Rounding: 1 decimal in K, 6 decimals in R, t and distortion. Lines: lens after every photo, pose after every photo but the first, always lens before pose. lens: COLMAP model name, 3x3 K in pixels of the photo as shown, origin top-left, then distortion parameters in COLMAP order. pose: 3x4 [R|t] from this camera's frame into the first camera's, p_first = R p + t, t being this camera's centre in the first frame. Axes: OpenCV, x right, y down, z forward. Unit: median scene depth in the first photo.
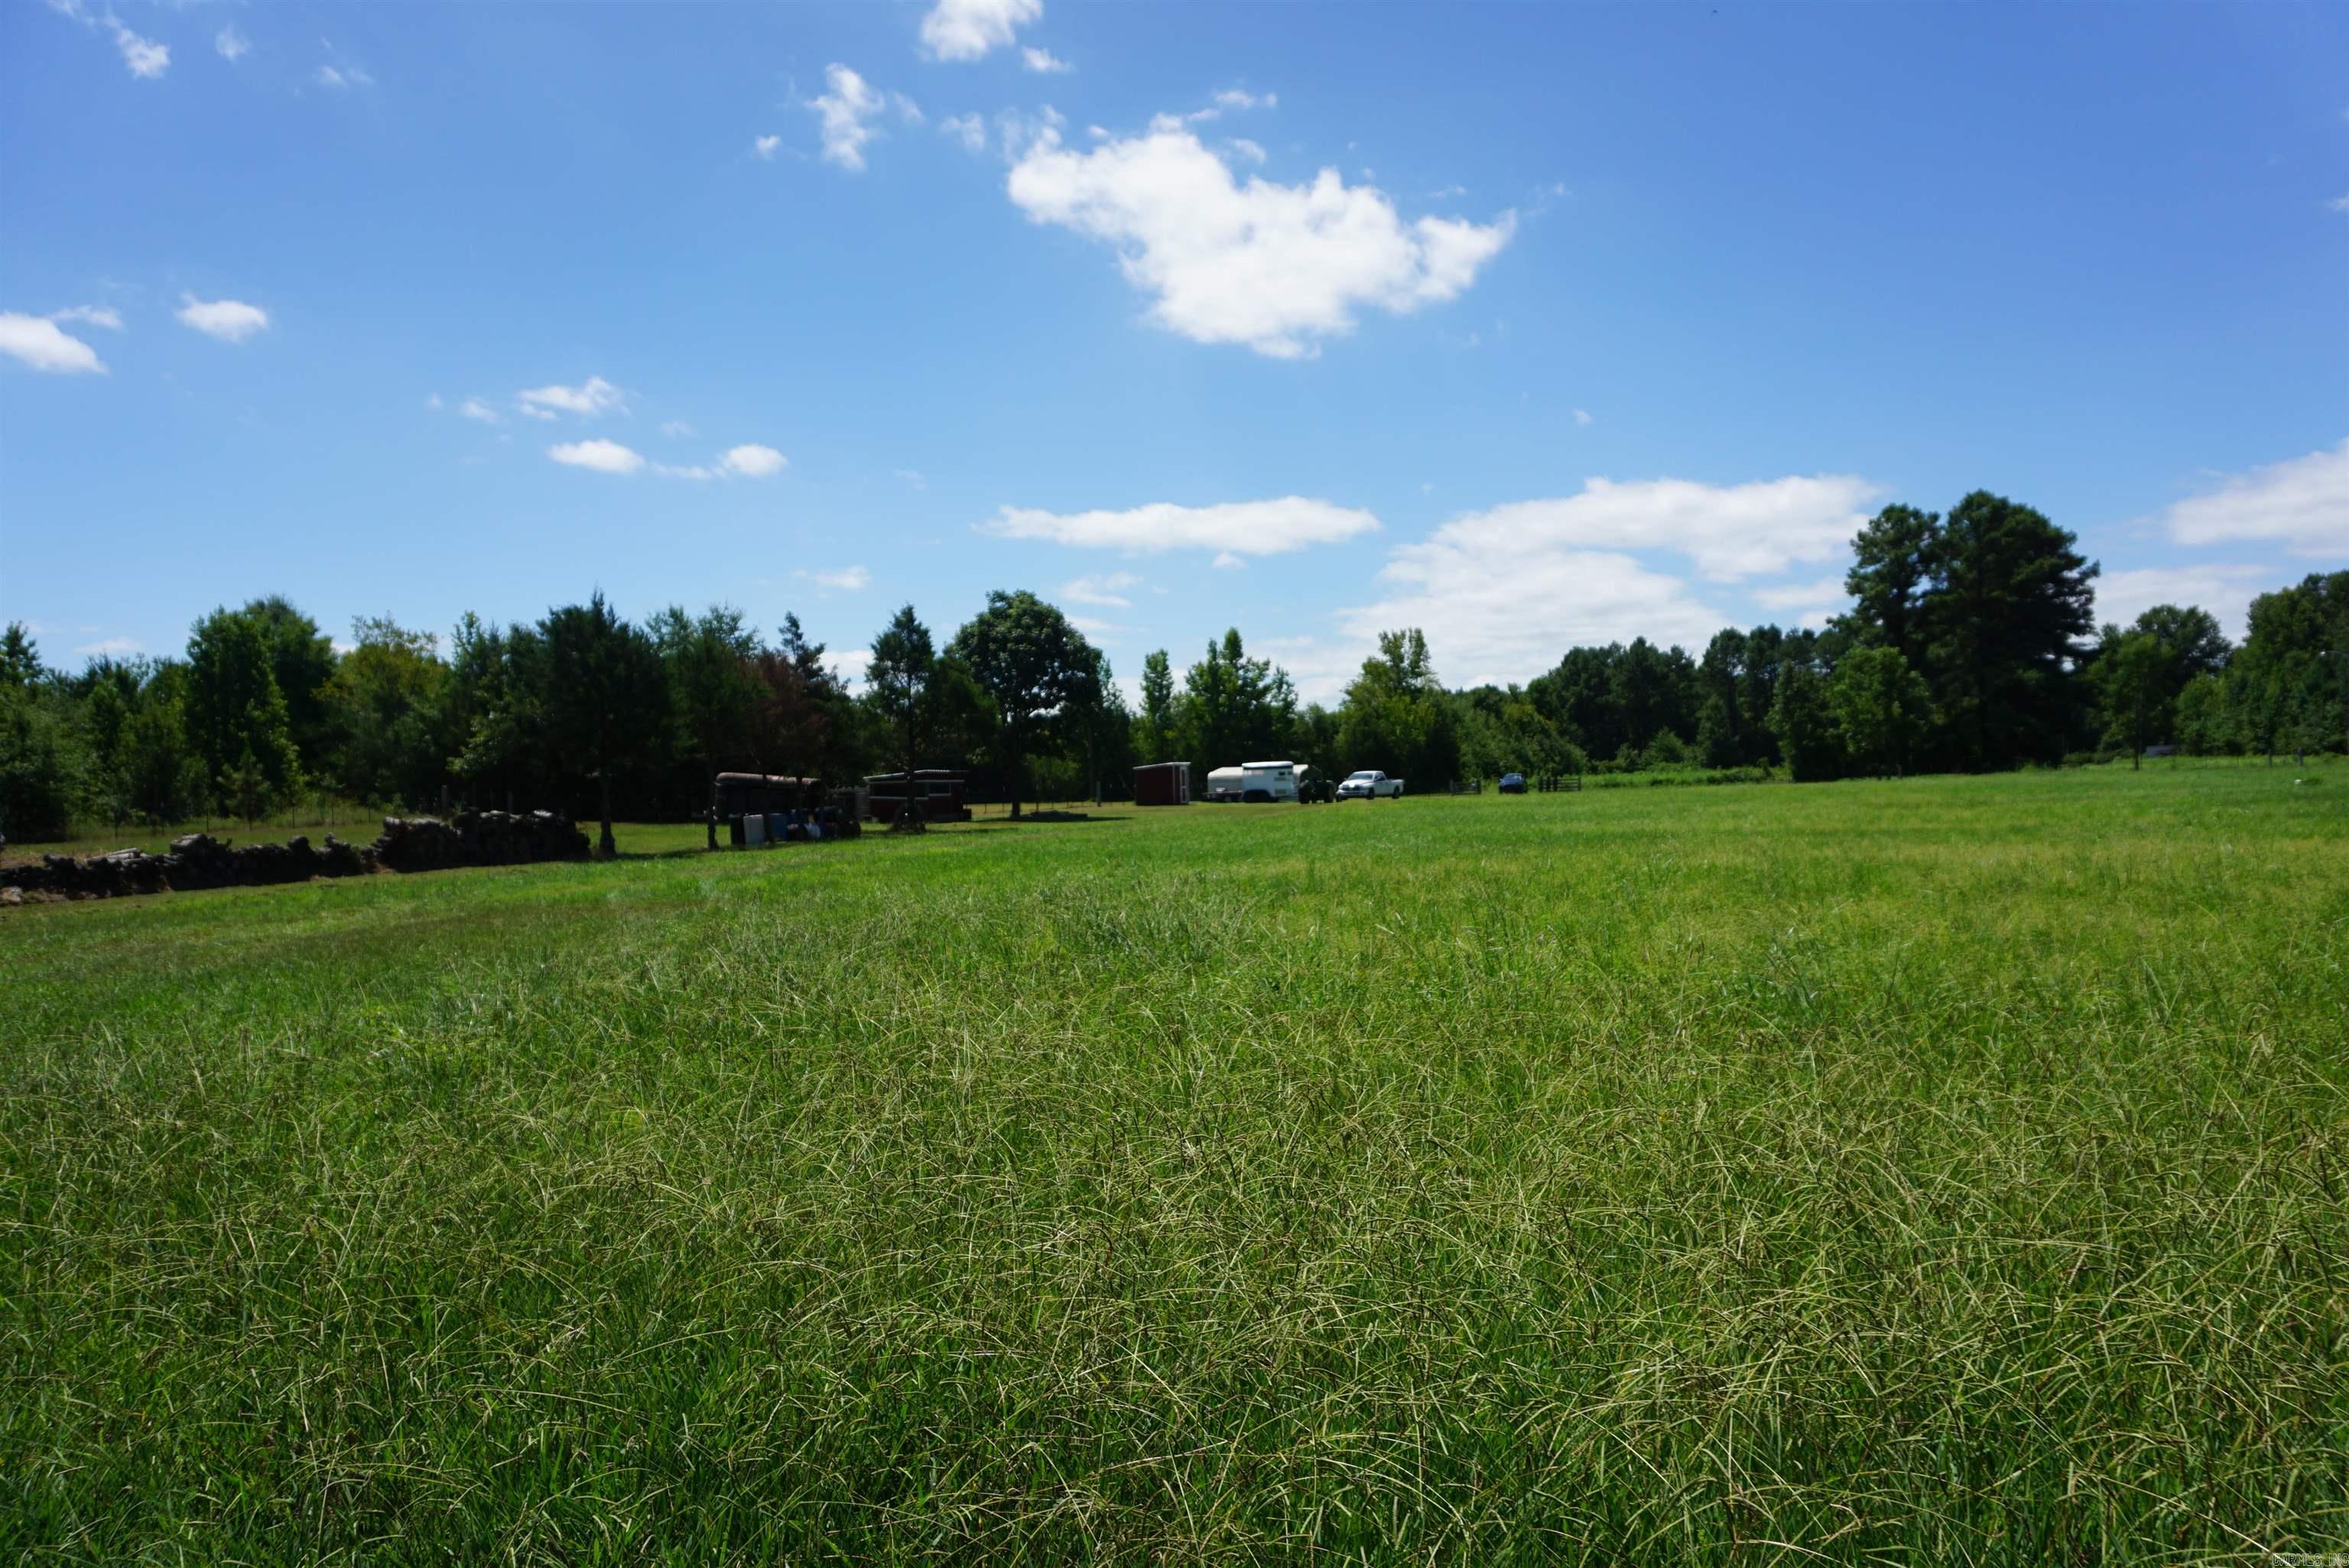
lens RADIAL K [[1659.6, 0, 1174.5], [0, 1659.6, 784.0], [0, 0, 1]] dist [0.006591, 0.005676]
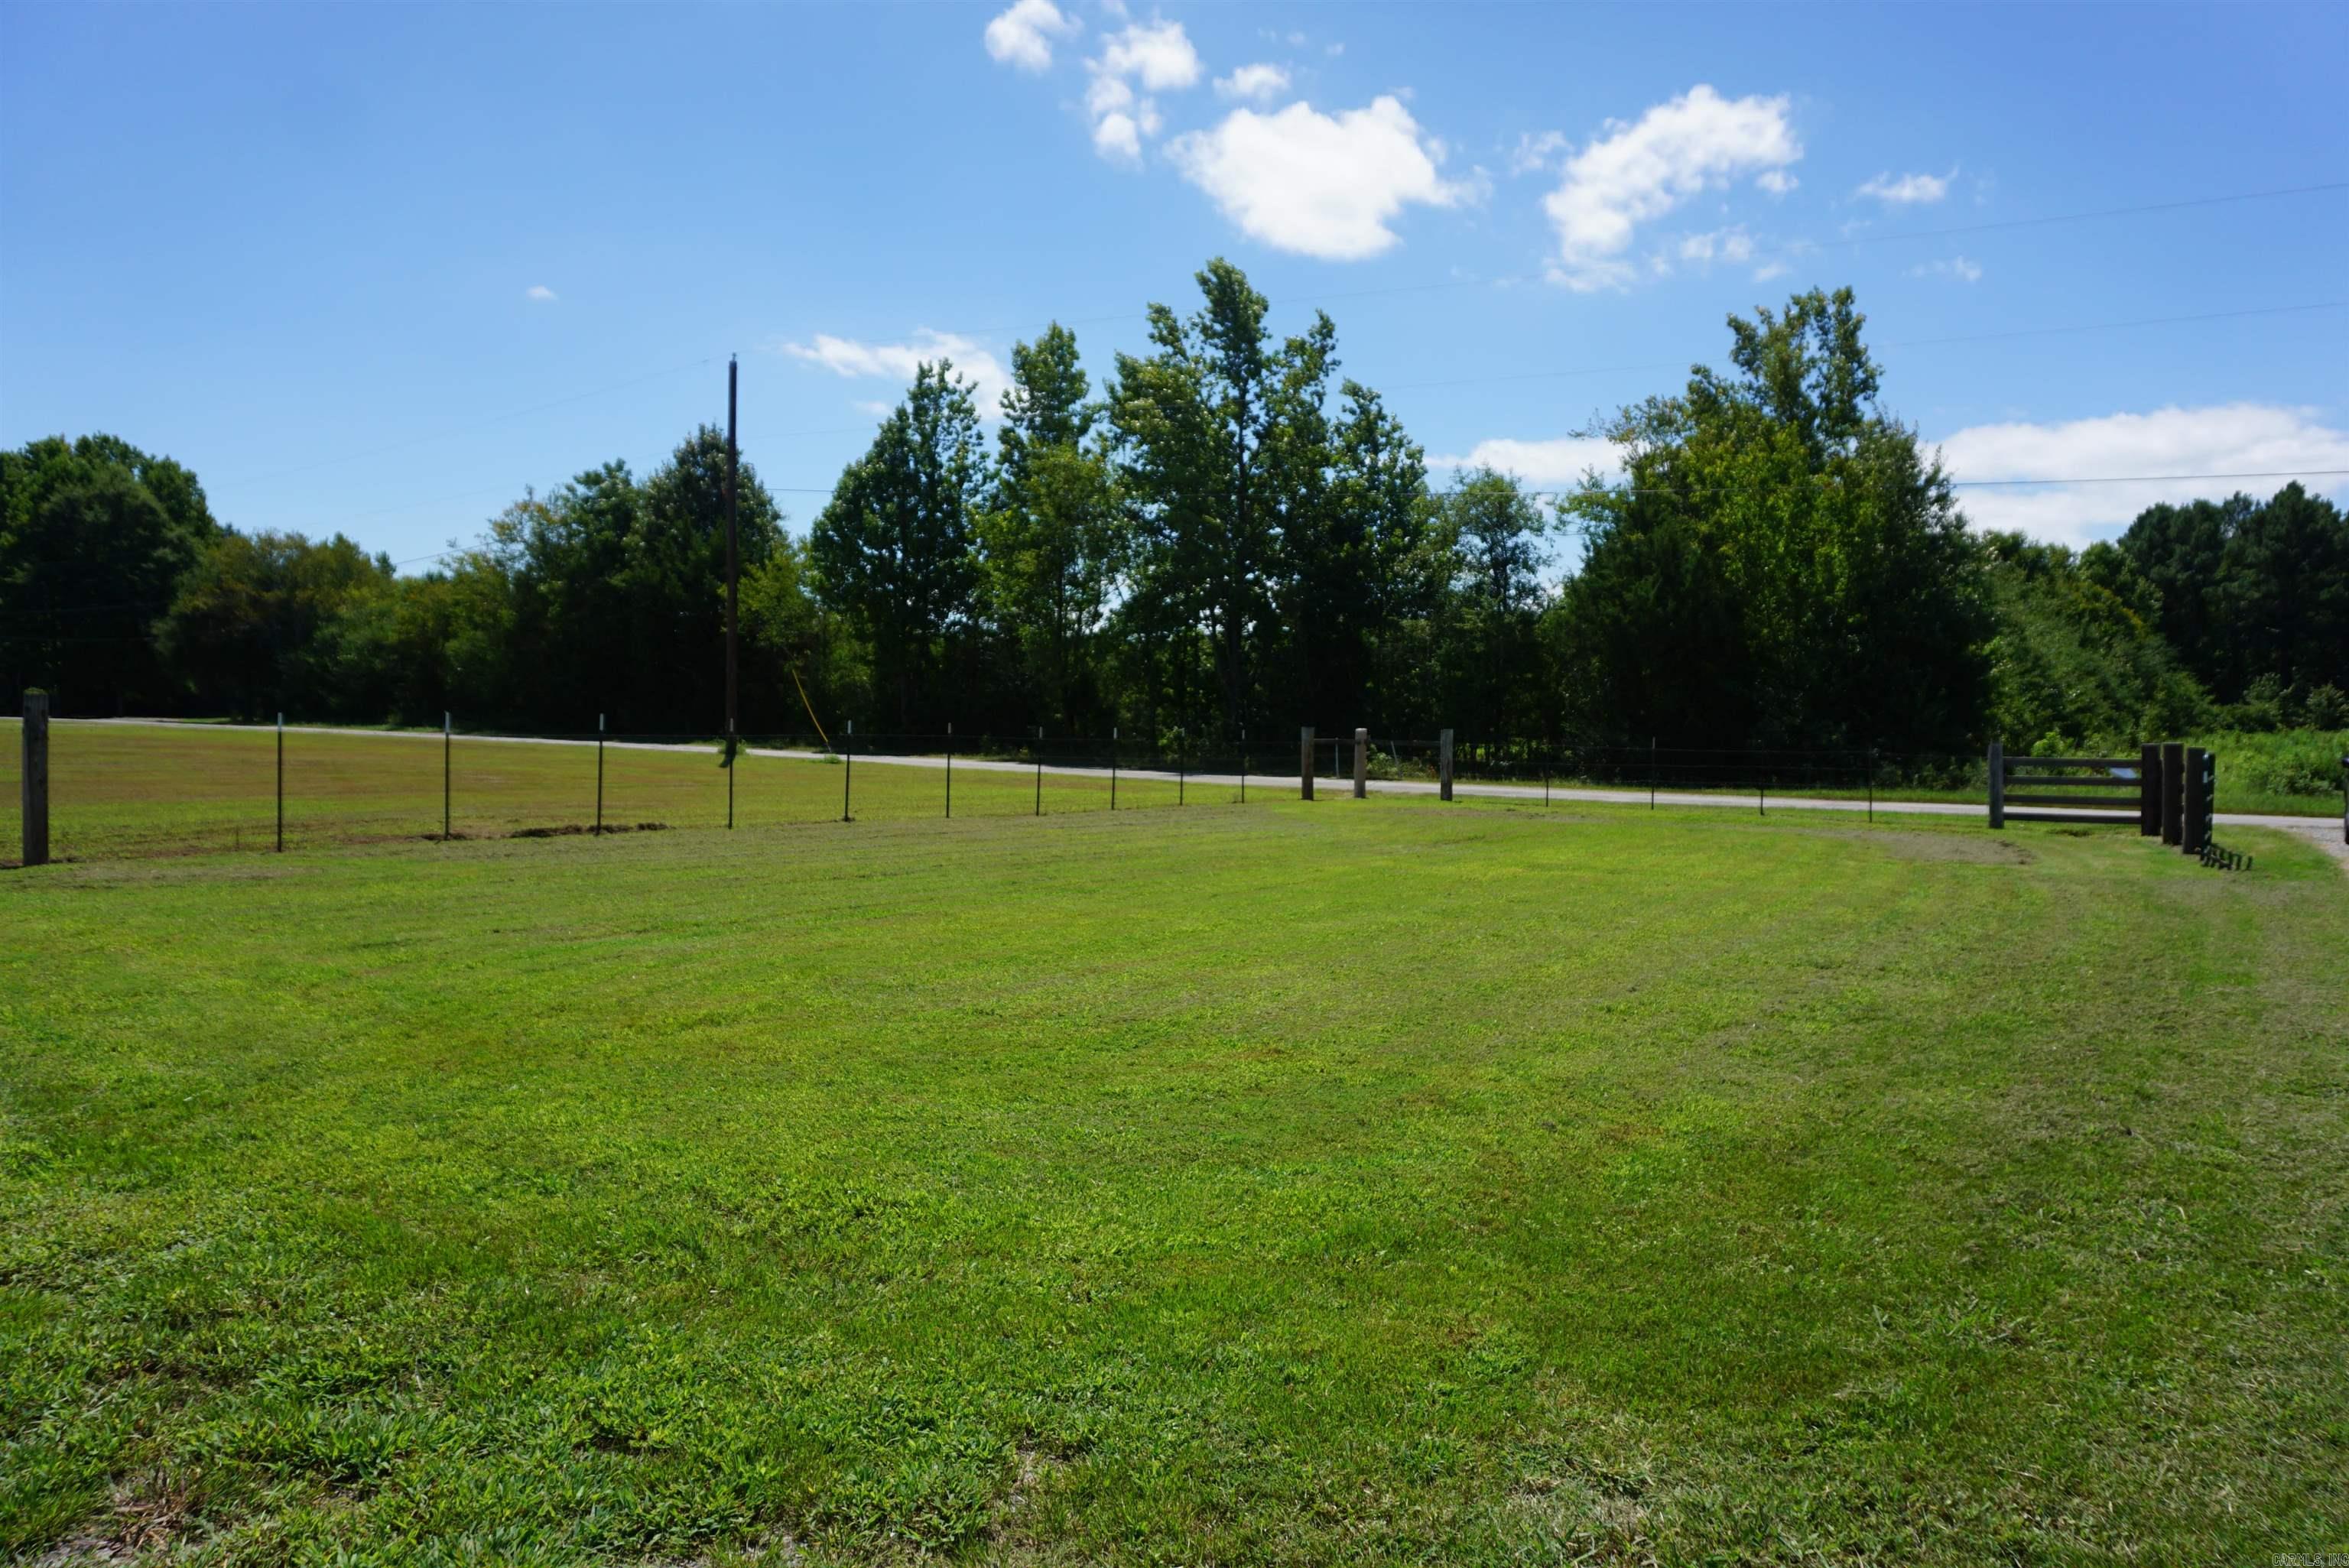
lens RADIAL K [[1659.6, 0, 1174.5], [0, 1659.6, 784.0], [0, 0, 1]] dist [0.006591, 0.005676]
pose [[0.971199, 0.026825, -0.236753, 0.101141], [-0.018591, 0.999144, 0.036944, -0.004090], [0.237542, -0.031479, 0.970867, 0.671854]]
